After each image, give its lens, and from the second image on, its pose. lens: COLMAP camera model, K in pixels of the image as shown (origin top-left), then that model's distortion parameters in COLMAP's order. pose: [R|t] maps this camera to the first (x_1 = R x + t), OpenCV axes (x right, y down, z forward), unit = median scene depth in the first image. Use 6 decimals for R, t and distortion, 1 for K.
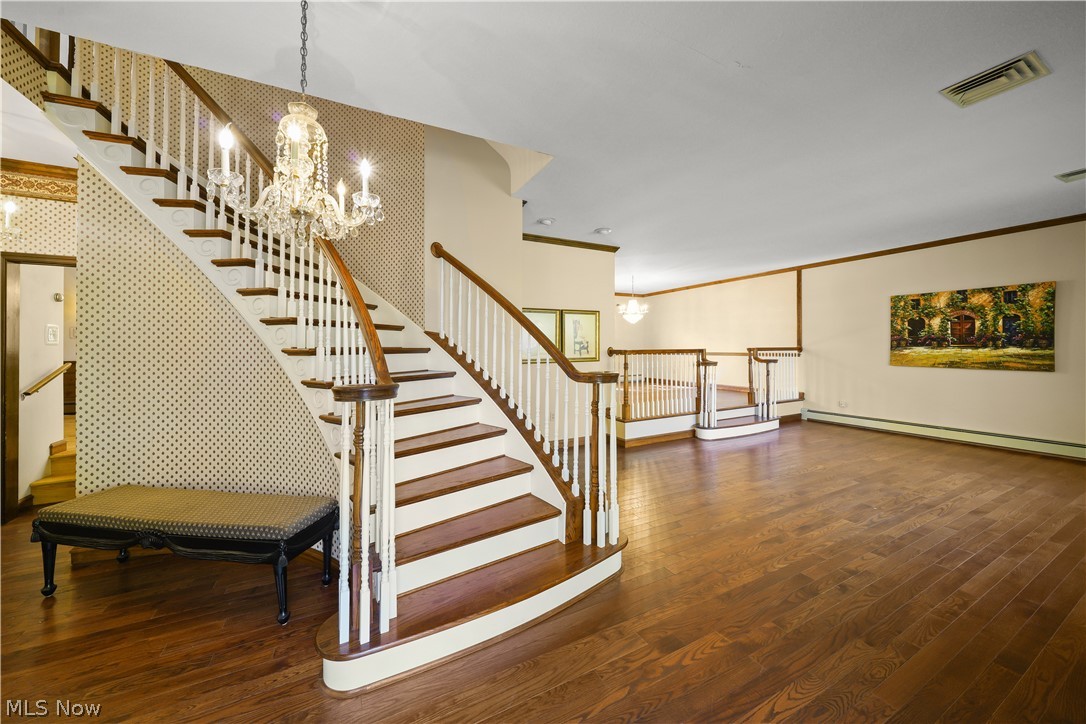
lens RADIAL K [[379.6, 0, 535.2], [0, 379.6, 350.4], [0, 0, 1]] dist [-0.009528, 0.000384]
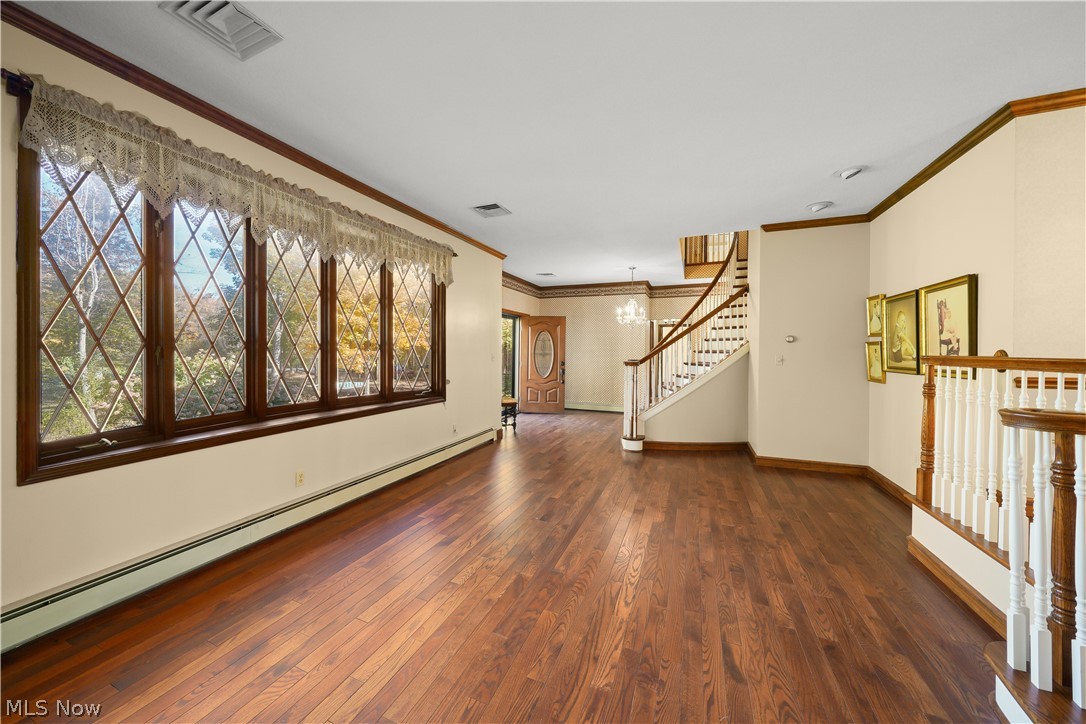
lens RADIAL K [[379.6, 0, 534.4], [0, 379.6, 351.6], [0, 0, 1]] dist [-0.009528, 0.000384]
pose [[-0.756123, 0.006679, -0.654396, 0.914238], [-0.005466, 0.999849, 0.016521, -0.012206], [0.654407, 0.016068, -0.755972, 1.022528]]
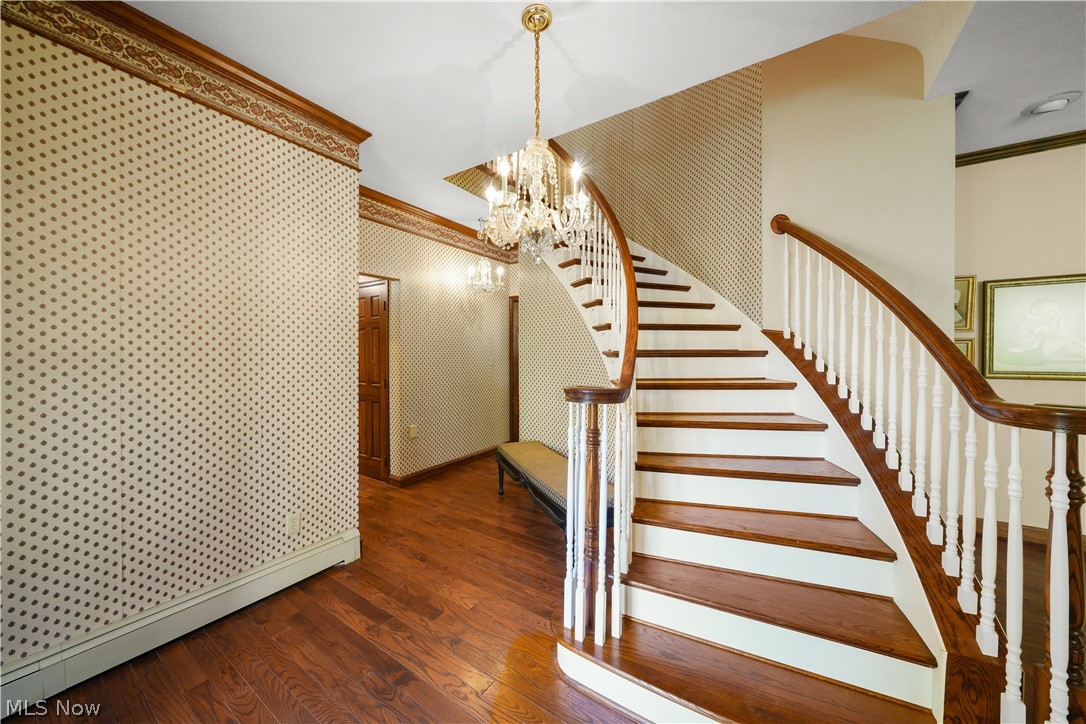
lens RADIAL K [[379.6, 0, 542.2], [0, 379.6, 355.8], [0, 0, 1]] dist [-0.009528, 0.000384]
pose [[0.487727, 0.010999, -0.872927, 0.236502], [-0.006276, 0.999939, 0.009093, 0.000260], [0.872974, 0.001043, 0.487766, 0.259534]]
